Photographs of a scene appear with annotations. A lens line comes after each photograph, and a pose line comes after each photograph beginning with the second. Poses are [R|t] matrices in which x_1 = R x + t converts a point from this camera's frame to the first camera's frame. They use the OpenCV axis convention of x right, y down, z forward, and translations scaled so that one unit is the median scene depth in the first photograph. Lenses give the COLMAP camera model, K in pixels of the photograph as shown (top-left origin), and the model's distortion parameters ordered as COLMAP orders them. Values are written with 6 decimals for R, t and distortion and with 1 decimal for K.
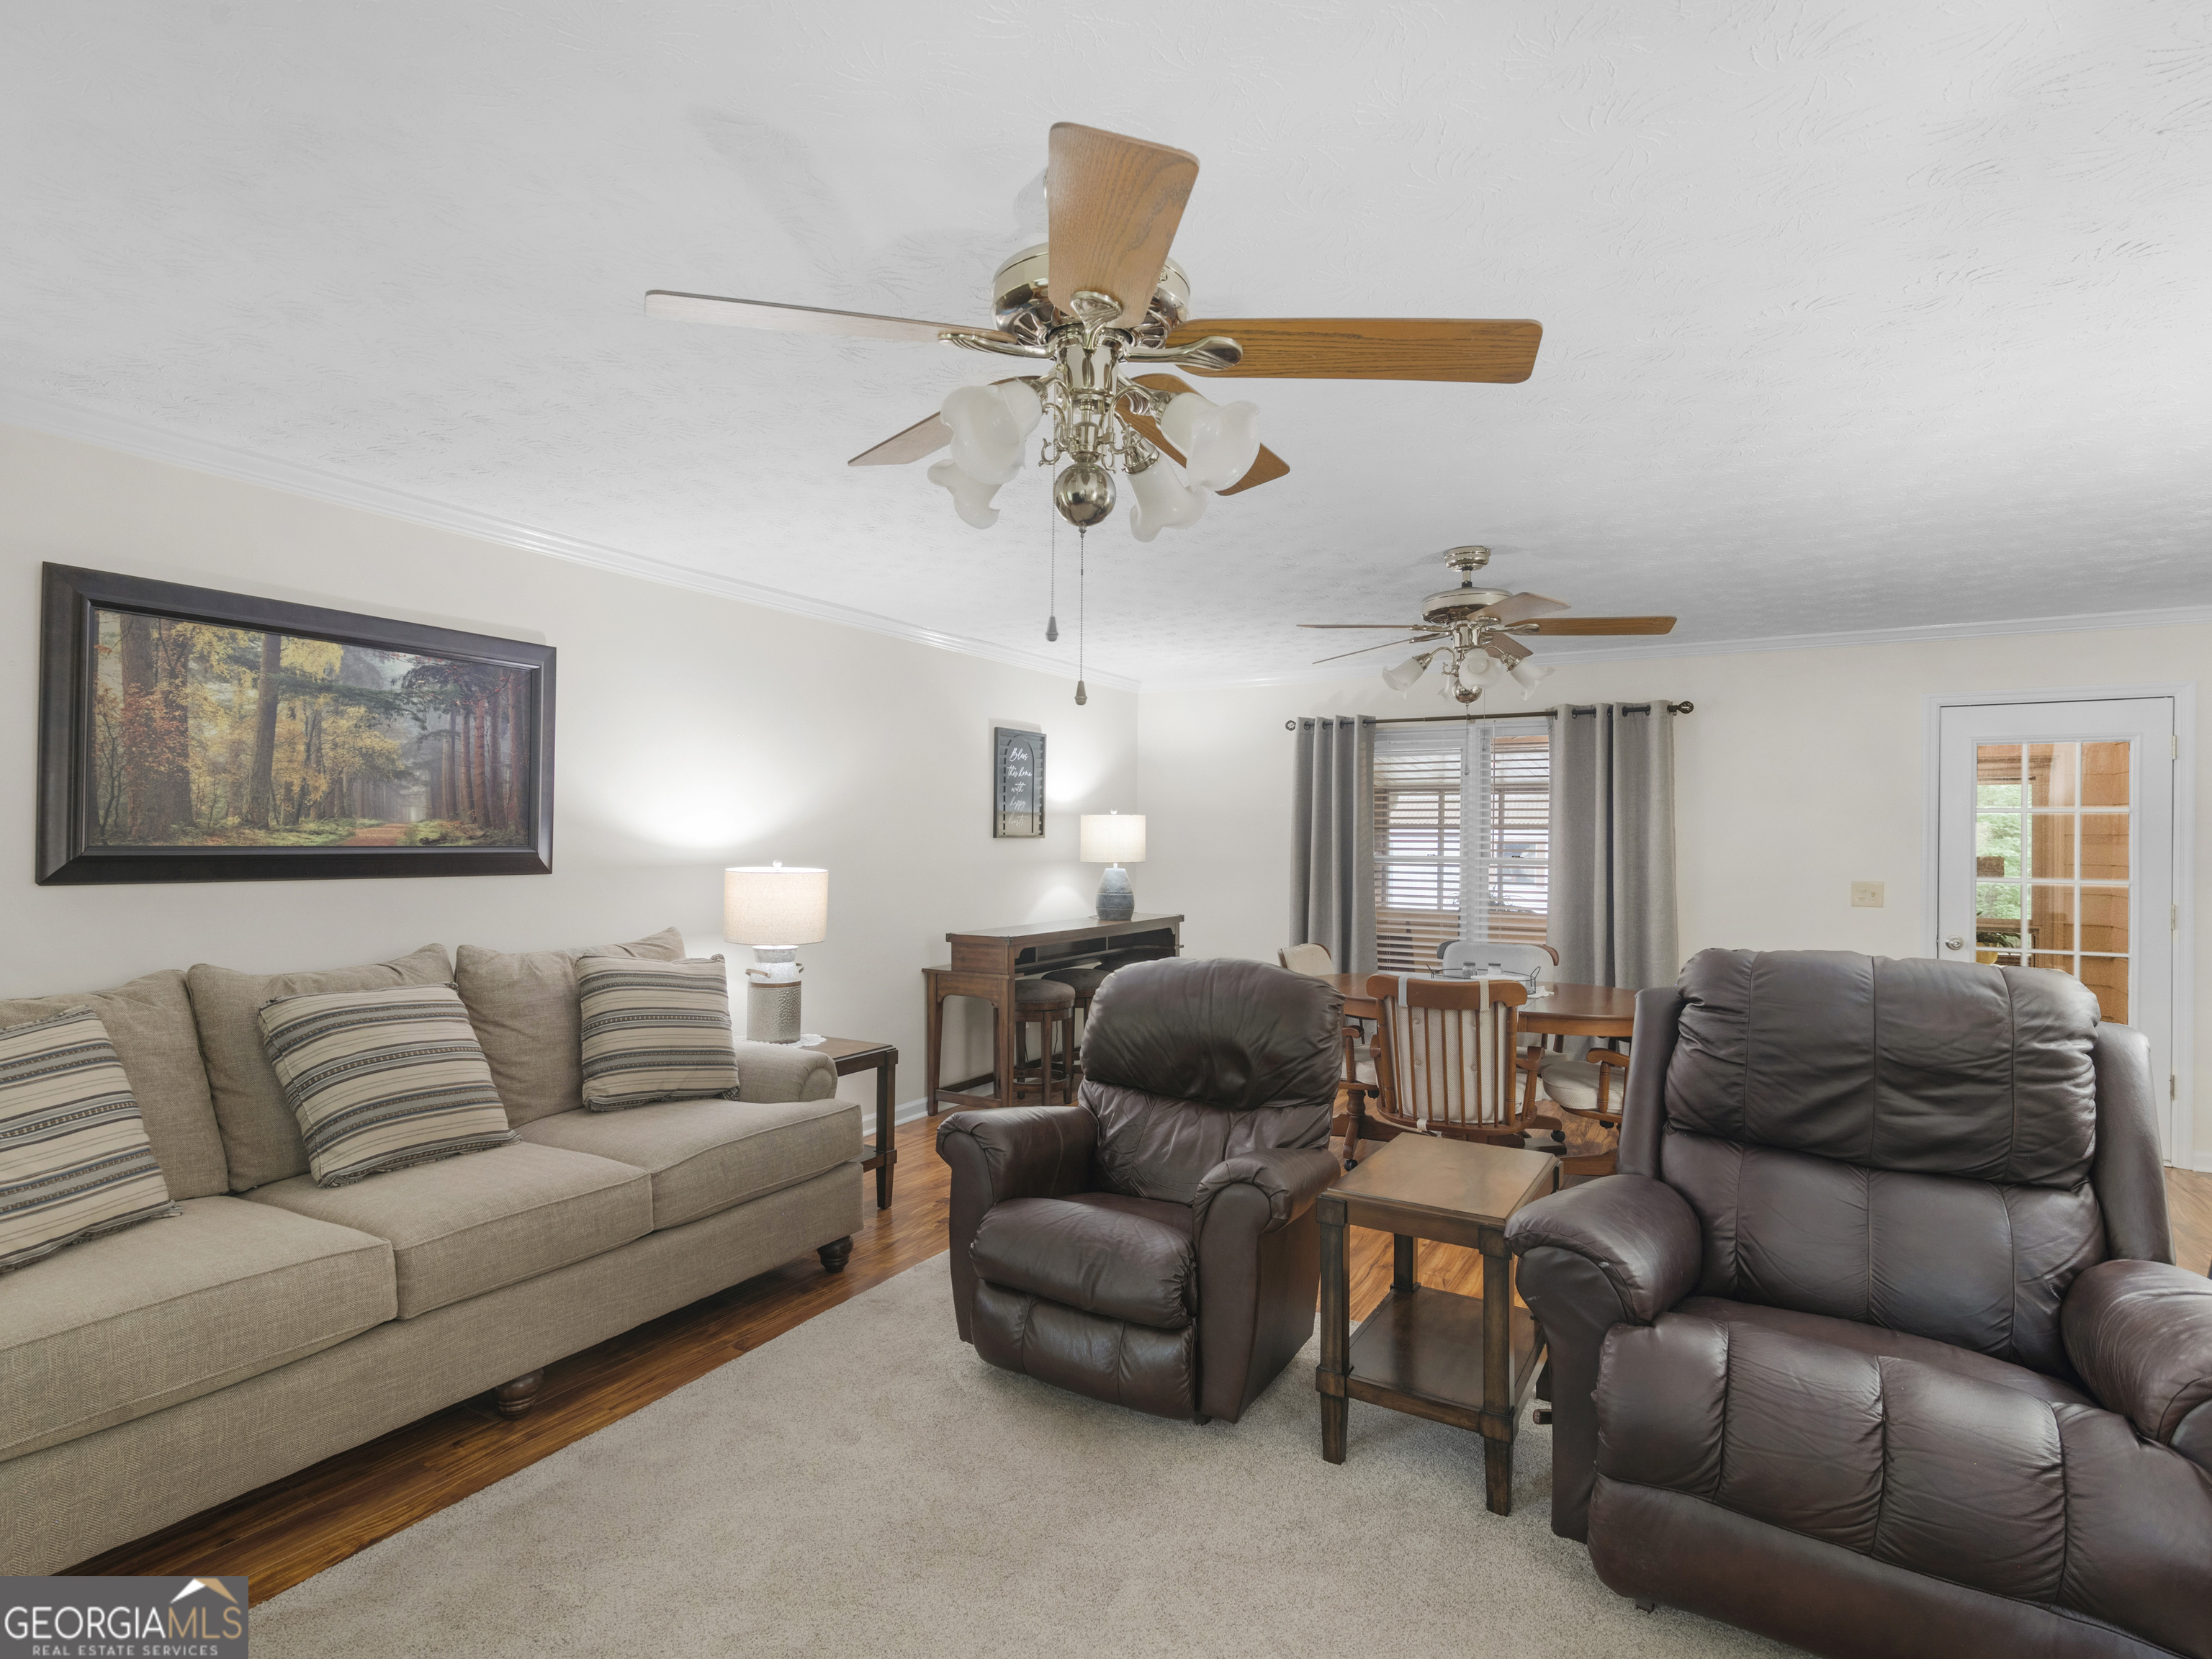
lens RADIAL K [[1142.0, 0, 1106.0], [0, 1142.0, 829.5], [0, 0, 1]] dist [0.000419, -0.000053]
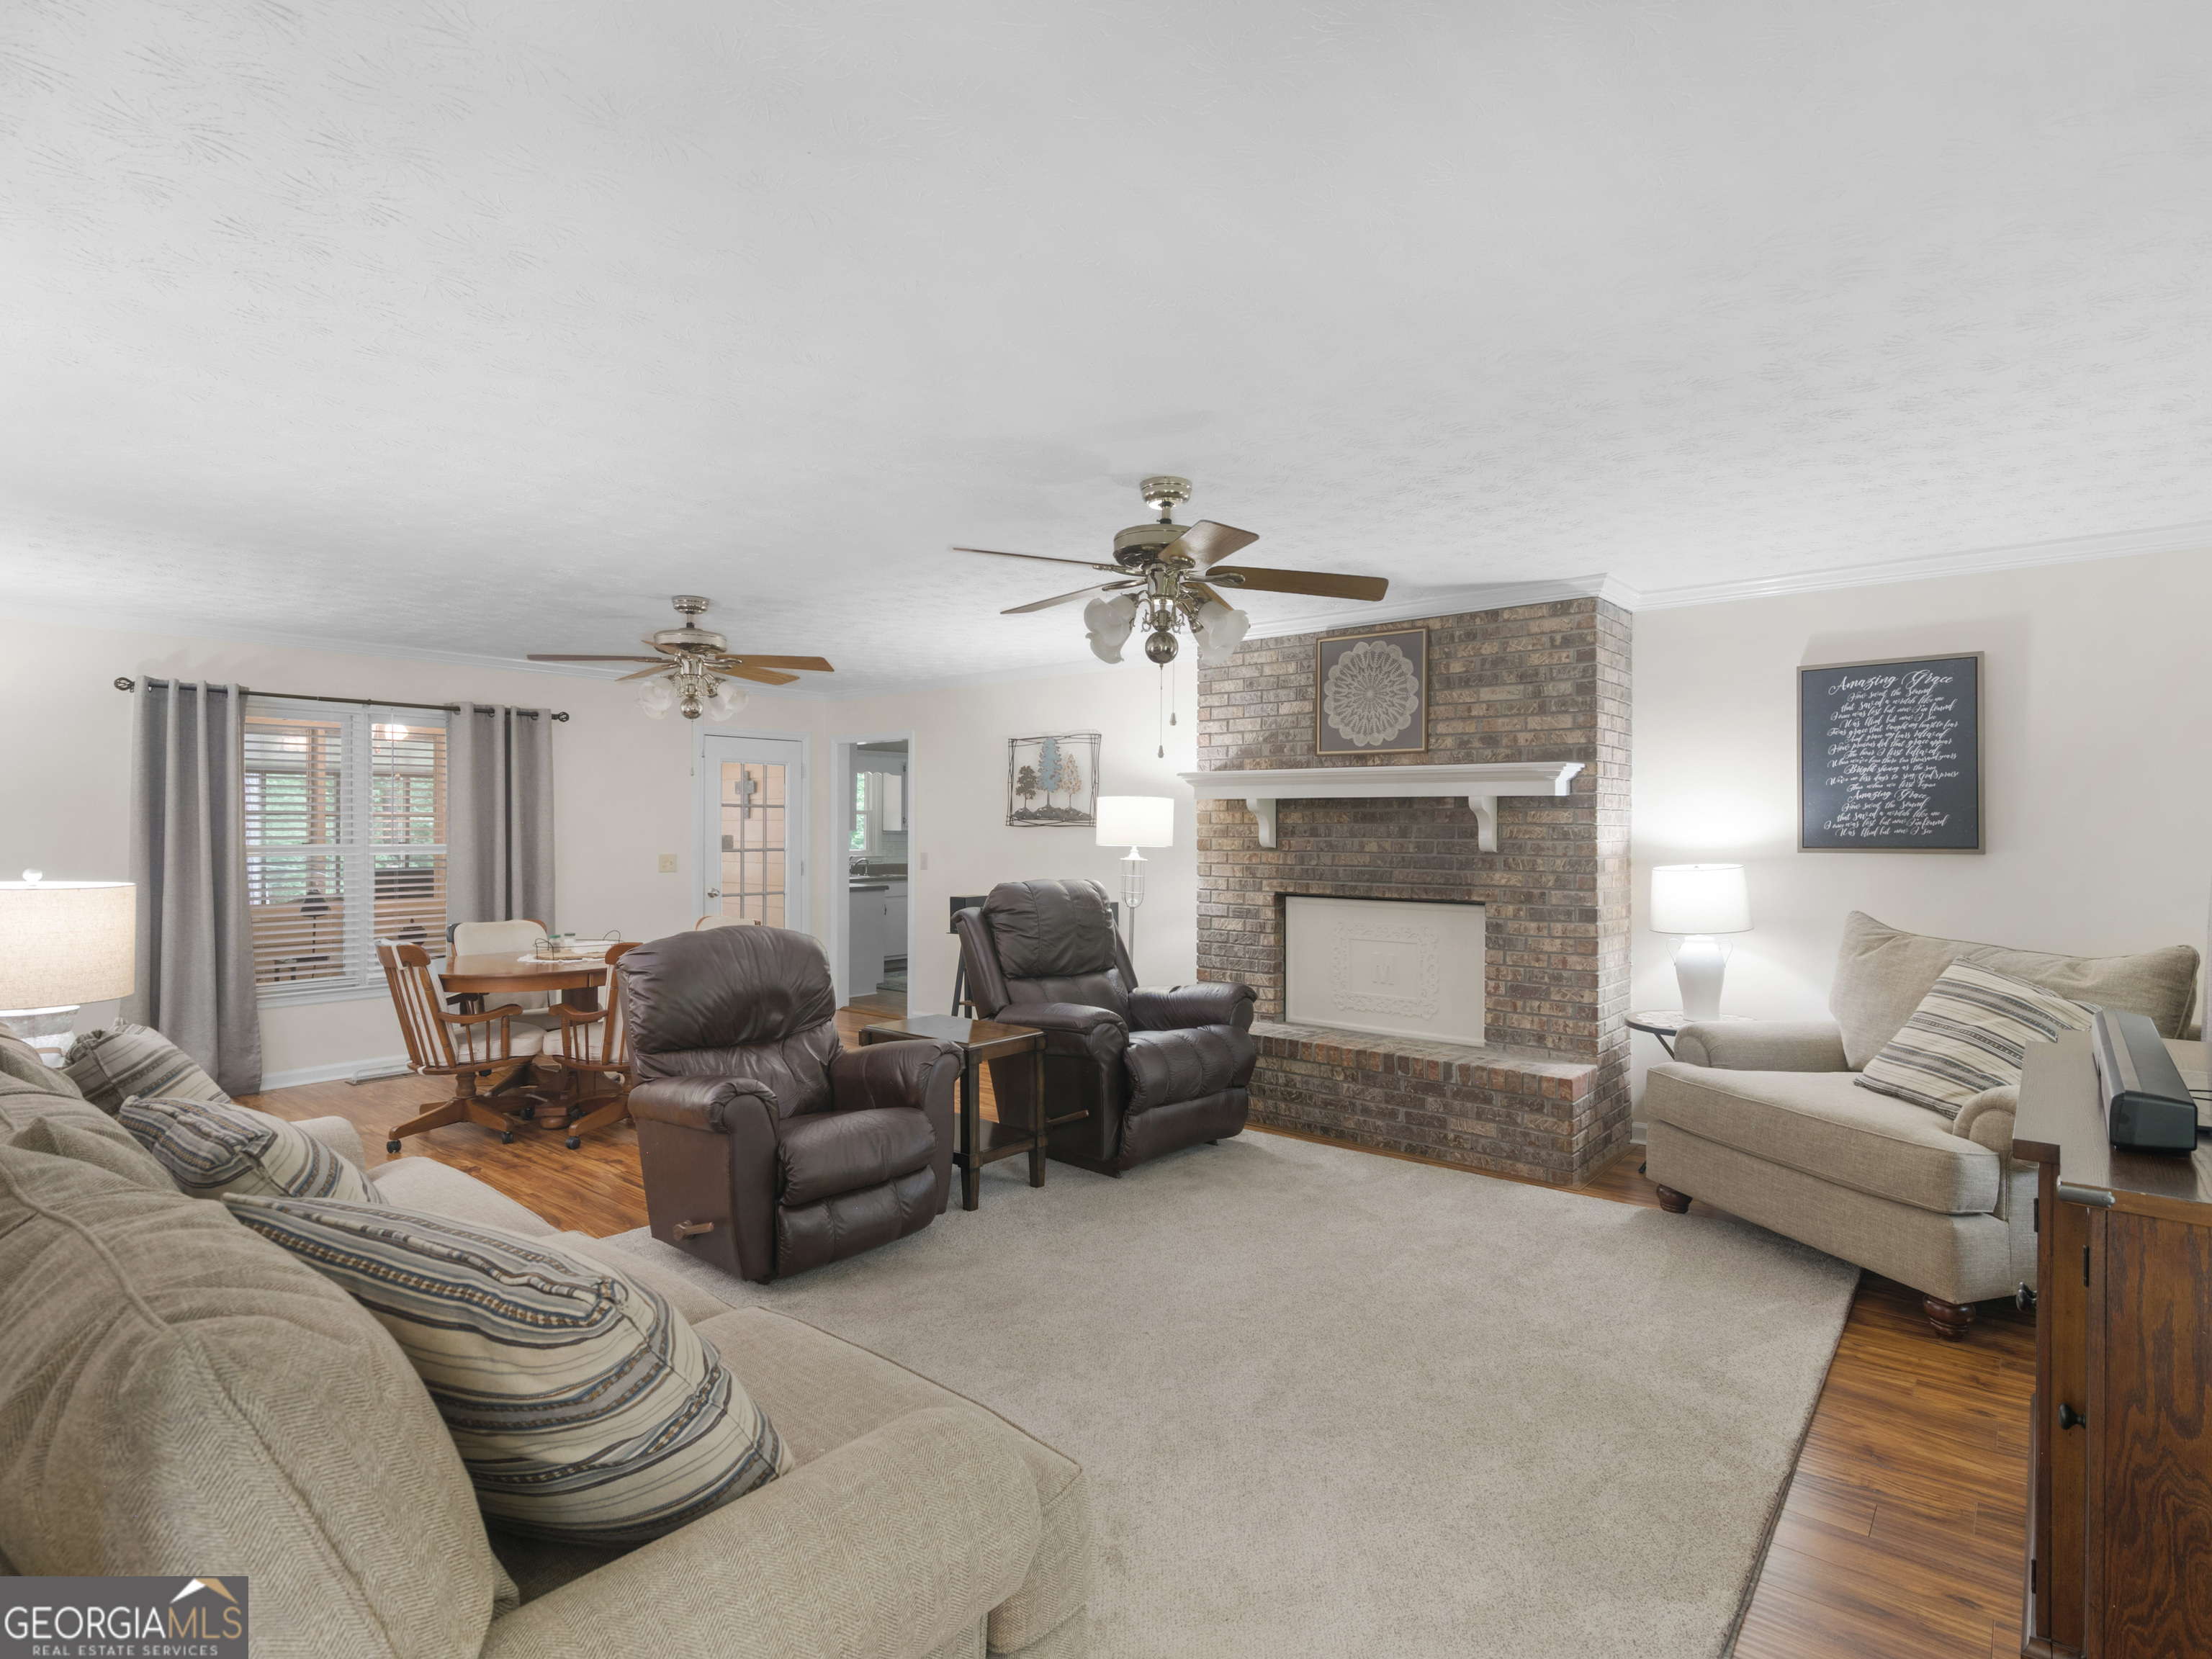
lens RADIAL K [[1111.8, 0, 1106.0], [0, 1111.8, 829.5], [0, 0, 1]] dist [0.000725, 0.000044]
pose [[0.165011, -0.010141, 0.986240, -0.691710], [-0.005154, 0.999925, 0.011144, -0.004127], [-0.986278, -0.006922, 0.164946, 0.287556]]
